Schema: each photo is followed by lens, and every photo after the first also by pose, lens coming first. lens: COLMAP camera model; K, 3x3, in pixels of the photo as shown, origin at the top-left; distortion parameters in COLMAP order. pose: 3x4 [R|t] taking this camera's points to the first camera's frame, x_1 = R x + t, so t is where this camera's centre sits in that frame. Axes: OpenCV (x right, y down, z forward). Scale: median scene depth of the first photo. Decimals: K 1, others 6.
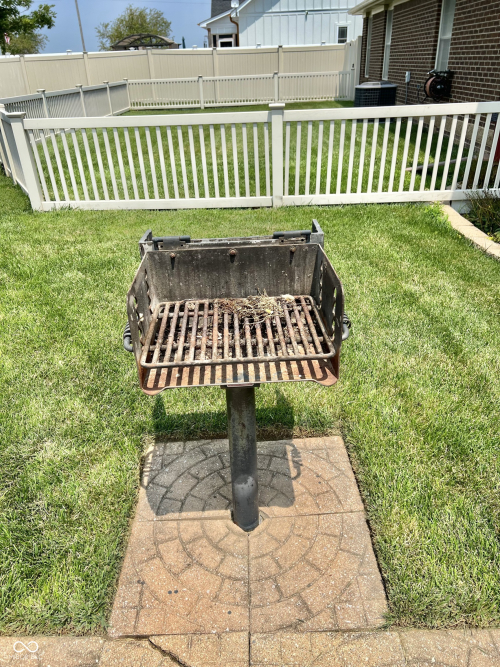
lens RADIAL K [[503.5, 0, 245.9], [0, 503.5, 338.4], [0, 0, 1]] dist [0.037001, -0.032477]
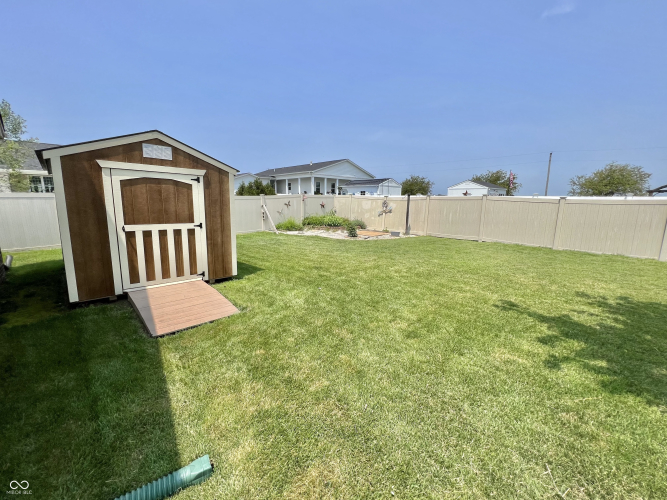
lens RADIAL K [[283.7, 0, 332.7], [0, 283.7, 251.2], [0, 0, 1]] dist [-0.001383, 0.000157]
pose [[0.704232, 0.164215, -0.690718, -1.467219], [-0.367814, 0.916531, -0.157110, -0.715338], [0.607264, 0.364697, 0.705851, 1.310503]]
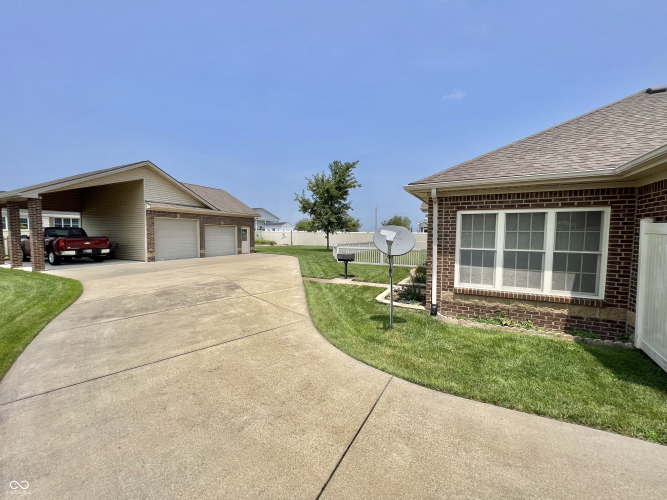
lens RADIAL K [[267.9, 0, 332.0], [0, 267.9, 251.0], [0, 0, 1]] dist [-0.003416, 0.000451]
pose [[0.896854, 0.067295, -0.437178, 0.587068], [-0.243832, 0.899844, -0.361699, 0.520726], [0.369052, 0.430989, 0.823437, -1.066247]]
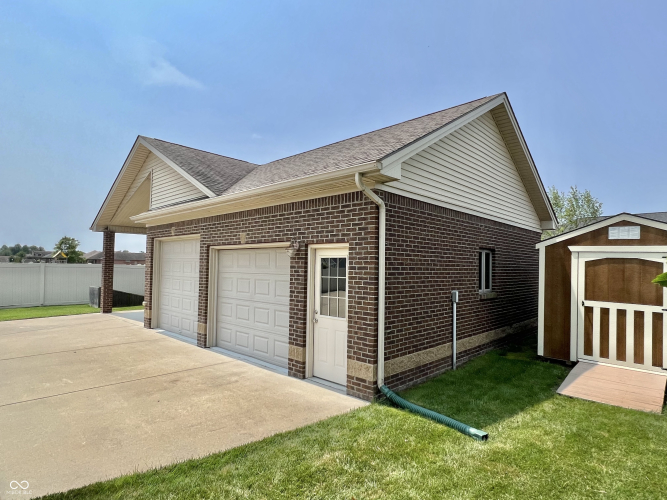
lens RADIAL K [[376.8, 0, 335.8], [0, 376.8, 249.0], [0, 0, 1]] dist [-0.000201, 0.000767]
pose [[-0.675248, -0.012032, -0.737492, -1.106218], [-0.347582, 0.887079, 0.303773, -0.889002], [0.650559, 0.461461, -0.603181, 1.569212]]
